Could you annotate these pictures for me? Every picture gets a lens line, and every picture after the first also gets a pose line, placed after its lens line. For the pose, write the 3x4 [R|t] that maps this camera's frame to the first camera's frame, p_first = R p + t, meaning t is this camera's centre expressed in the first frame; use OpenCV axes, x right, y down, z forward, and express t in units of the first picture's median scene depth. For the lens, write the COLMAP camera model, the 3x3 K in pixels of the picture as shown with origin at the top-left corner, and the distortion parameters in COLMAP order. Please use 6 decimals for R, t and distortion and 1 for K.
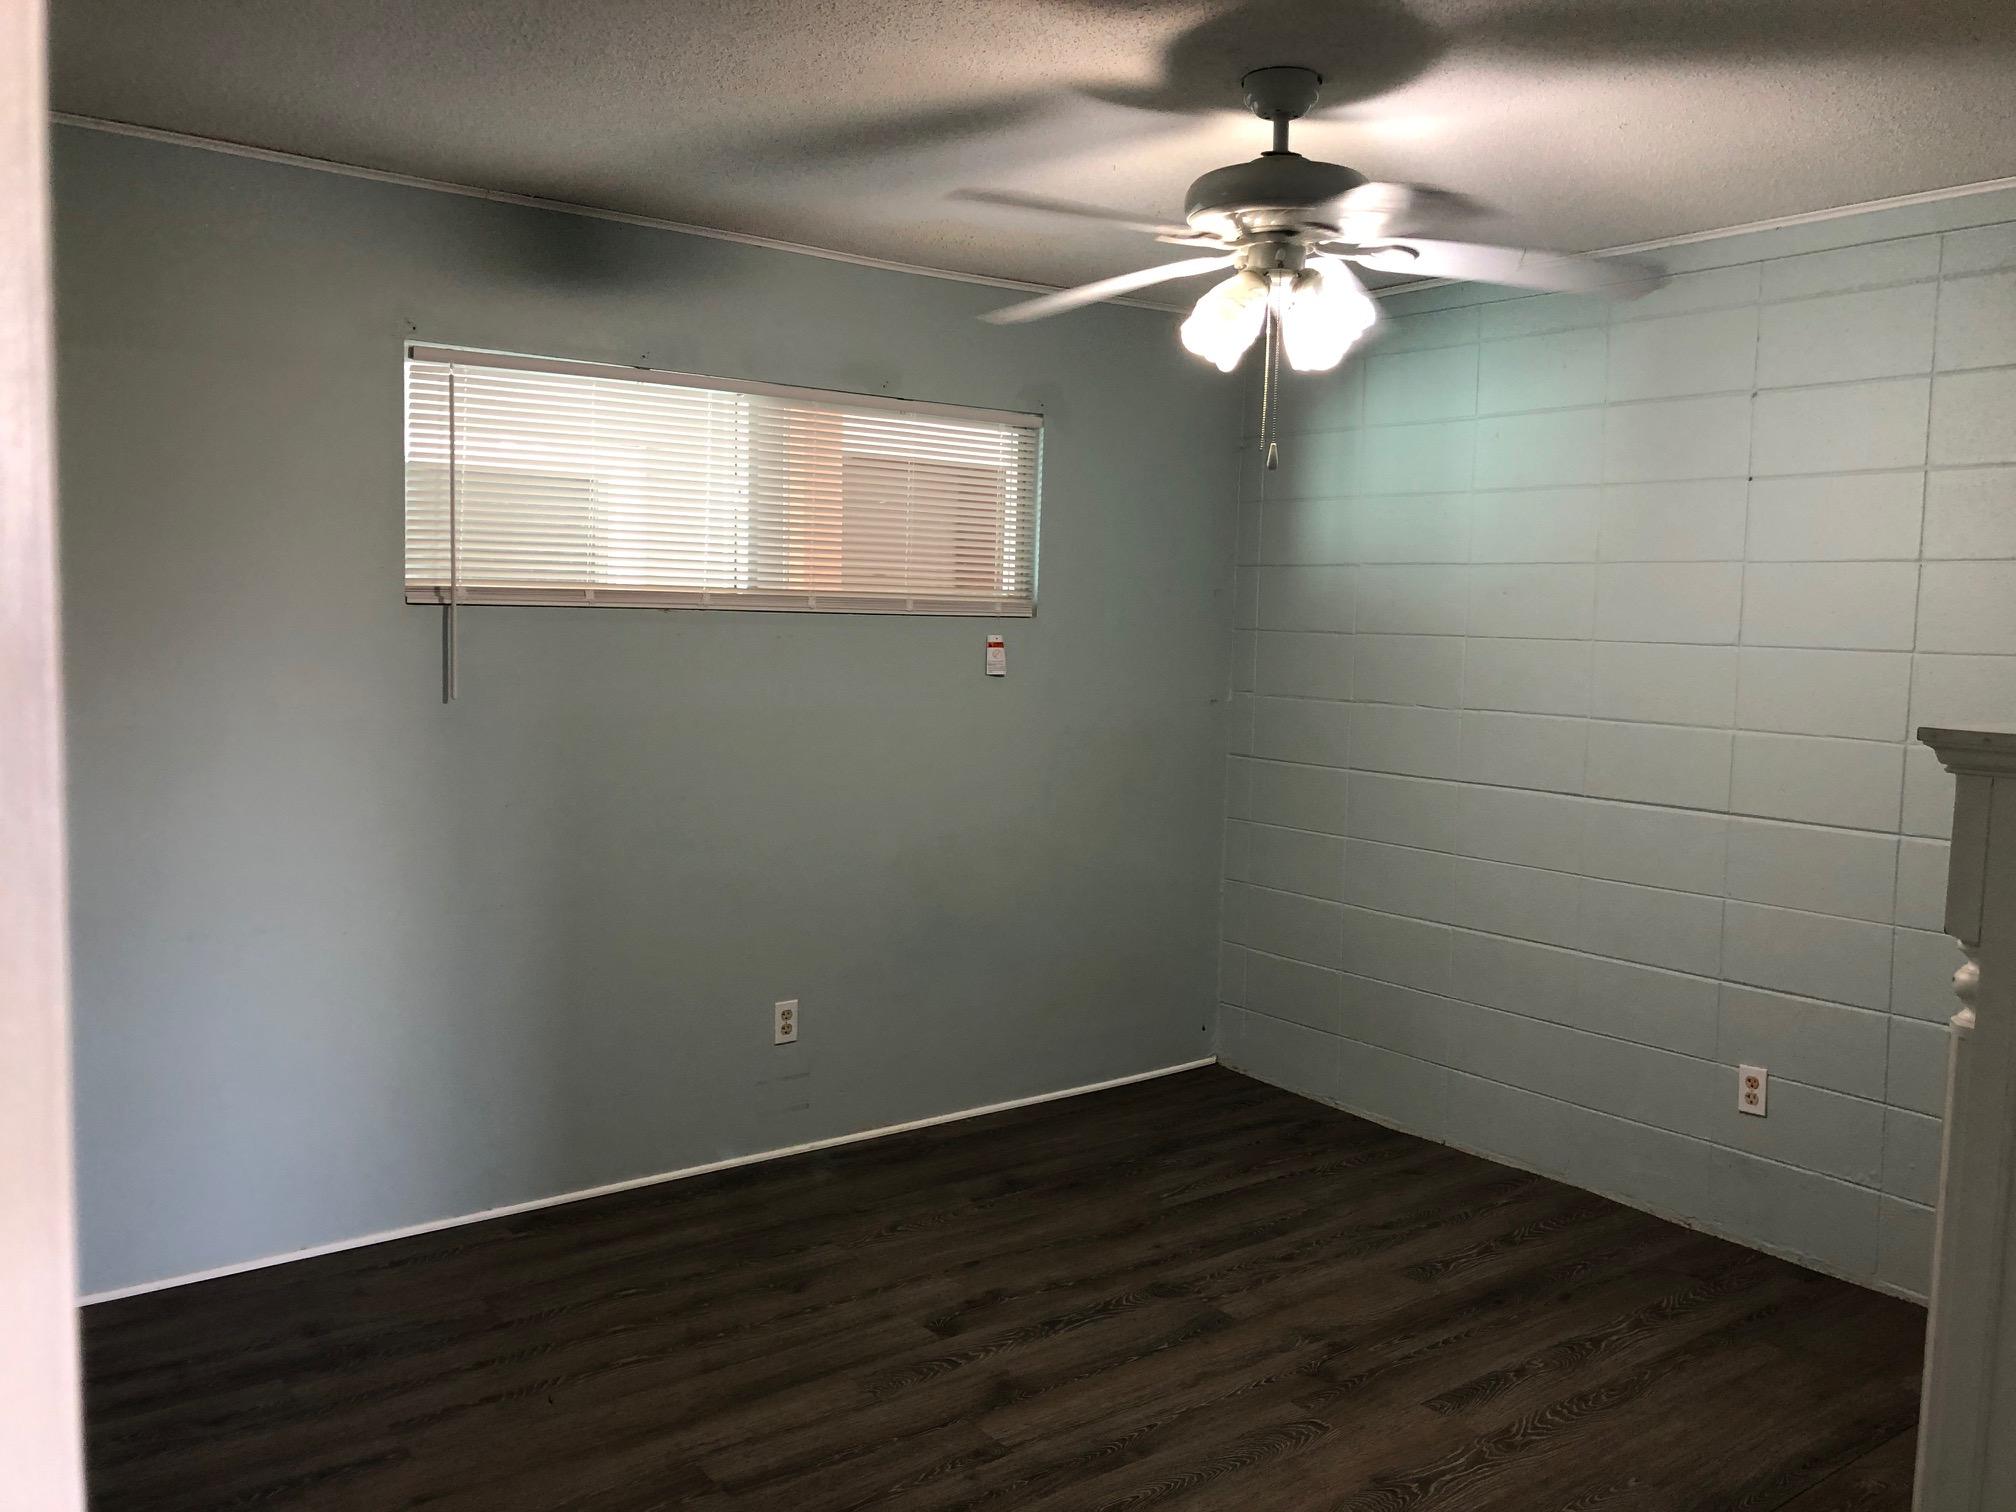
lens RADIAL K [[1680.4, 0, 1015.8], [0, 1680.4, 747.0], [0, 0, 1]] dist [0.039386, -0.008184]
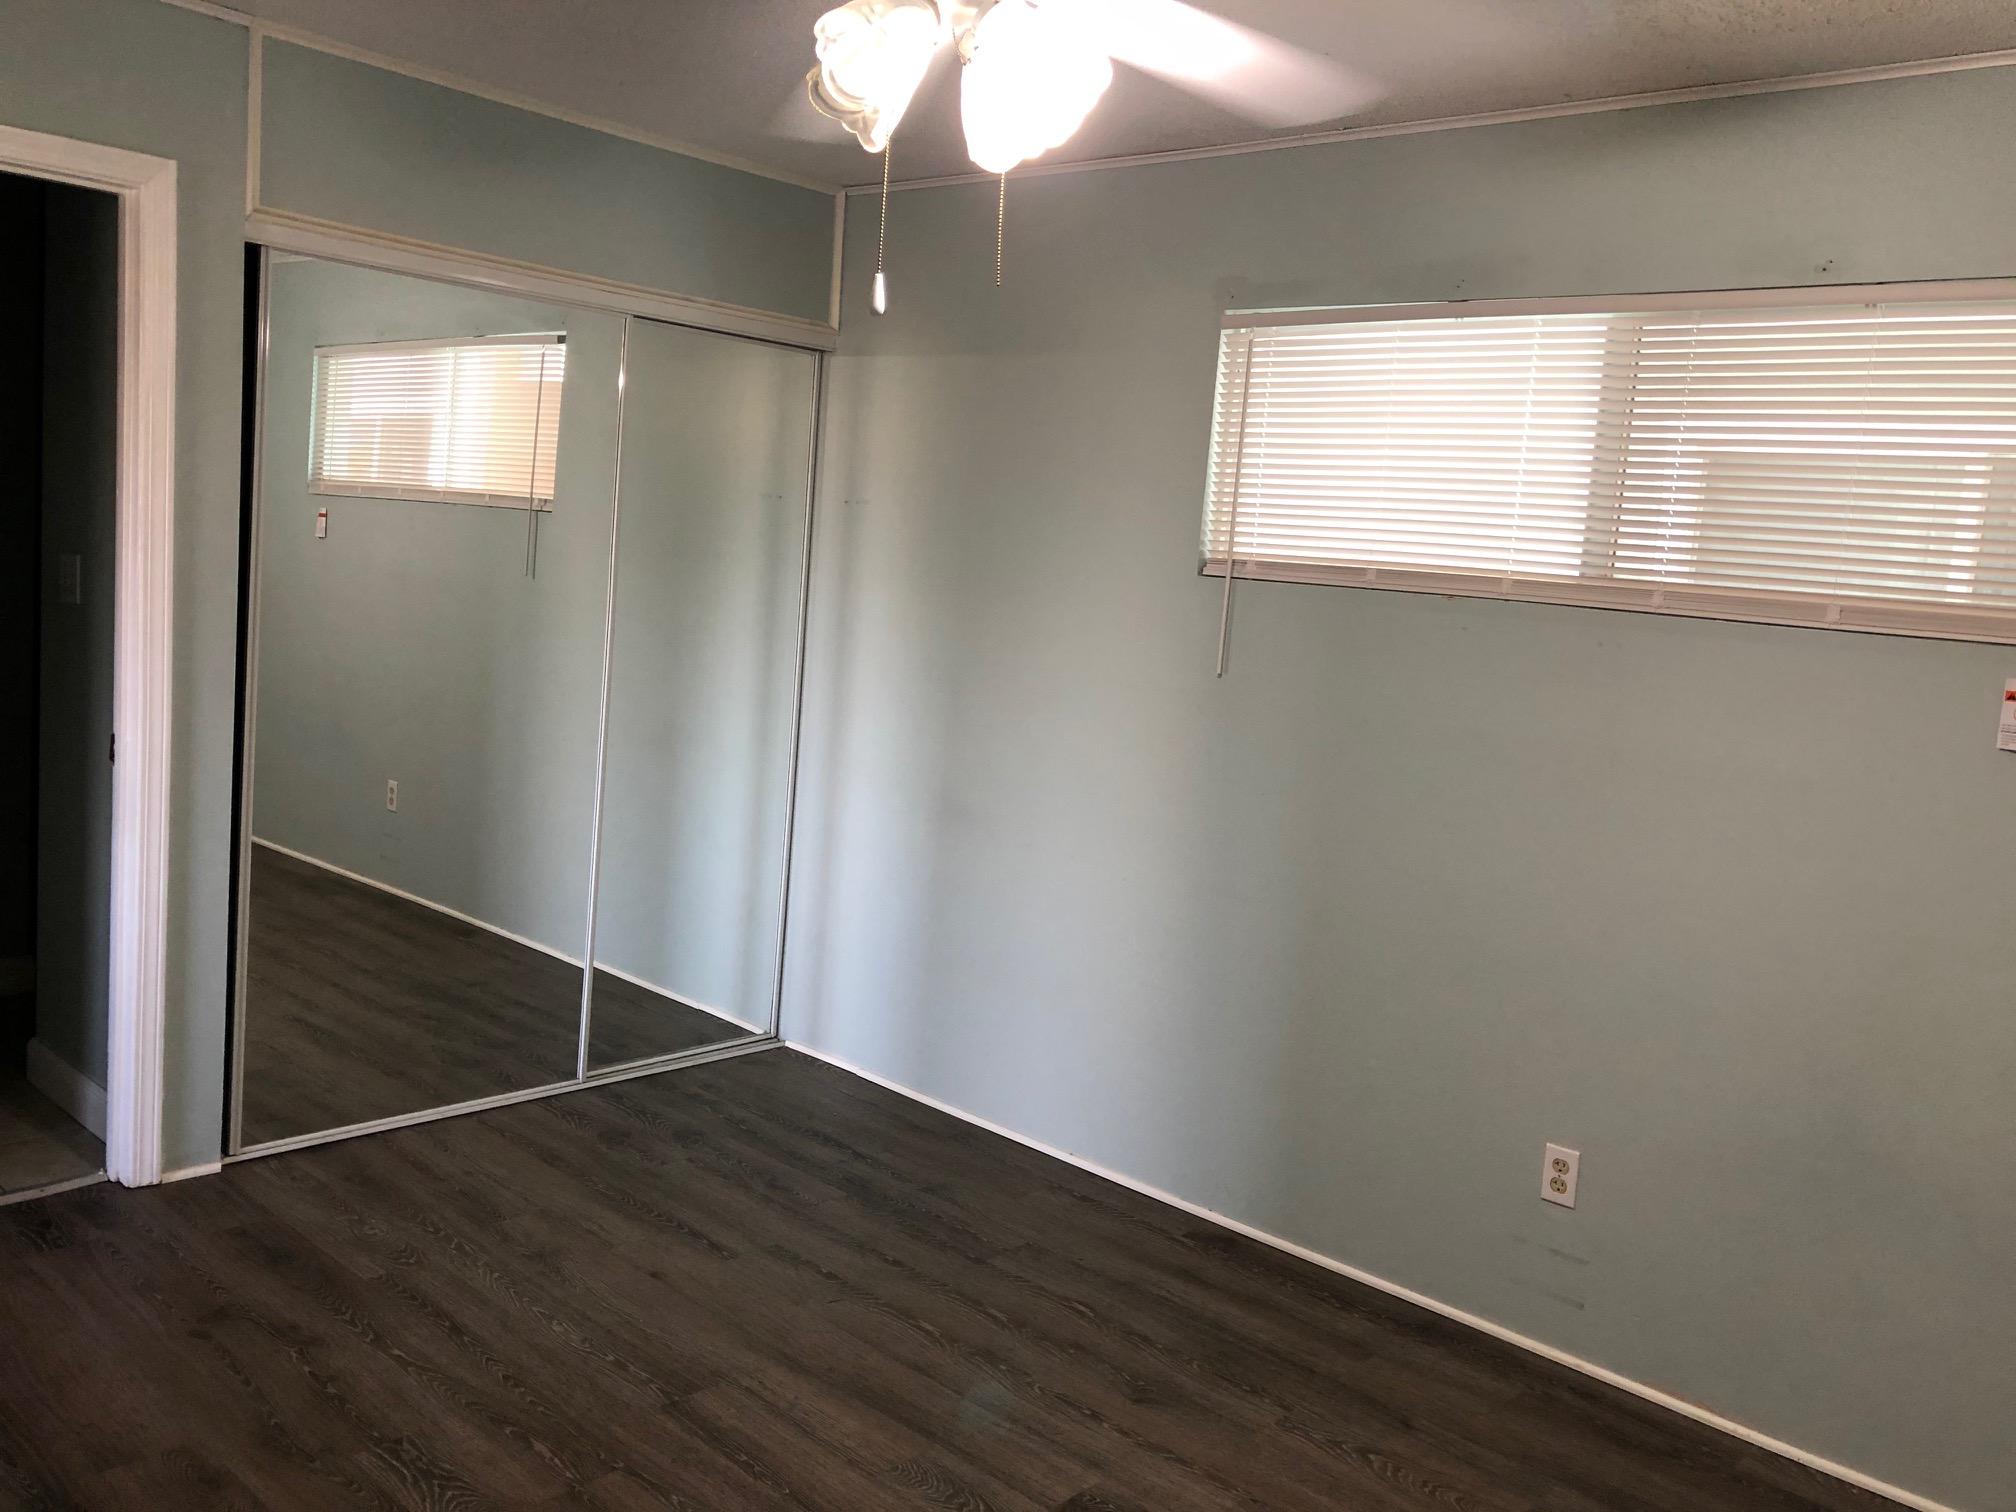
lens RADIAL K [[1680.4, 0, 1015.8], [0, 1680.4, 747.0], [0, 0, 1]] dist [0.039386, -0.008184]
pose [[0.170236, 0.105787, -0.979708, 0.608855], [-0.160820, 0.983874, 0.078293, -0.043930], [0.972192, 0.144228, 0.184504, 0.717355]]
